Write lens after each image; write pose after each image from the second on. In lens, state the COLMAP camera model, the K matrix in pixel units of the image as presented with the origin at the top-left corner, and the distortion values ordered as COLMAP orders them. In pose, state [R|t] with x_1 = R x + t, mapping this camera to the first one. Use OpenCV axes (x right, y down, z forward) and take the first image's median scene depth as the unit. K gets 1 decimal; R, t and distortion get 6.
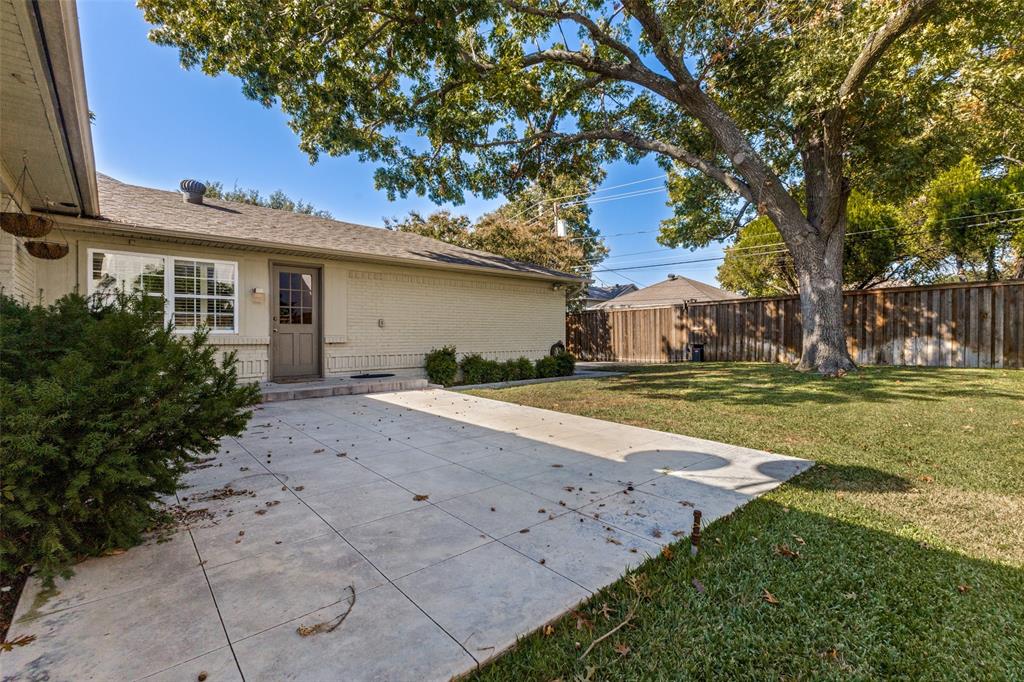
lens RADIAL K [[444.0, 0, 515.1], [0, 444.0, 333.2], [0, 0, 1]] dist [0.004111, 0.000035]
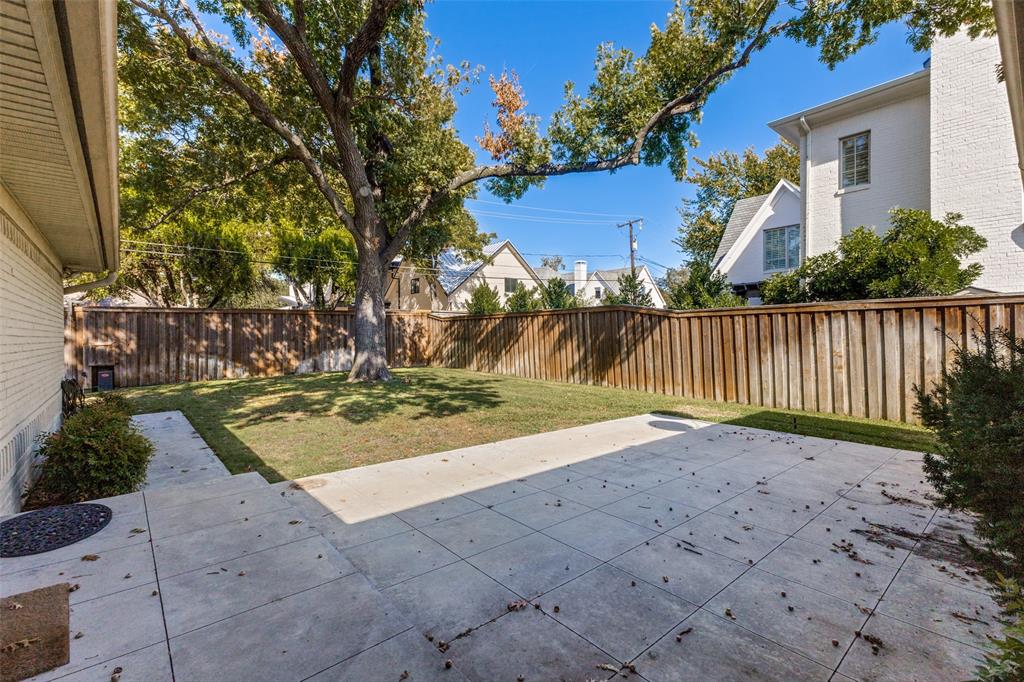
lens RADIAL K [[444.0, 0, 515.1], [0, 444.0, 333.2], [0, 0, 1]] dist [0.004111, 0.000035]
pose [[0.026817, 0.008293, 0.999606, -0.342221], [0.005062, 0.999952, -0.008432, -0.020548], [-0.999628, 0.005287, 0.026774, 0.359215]]
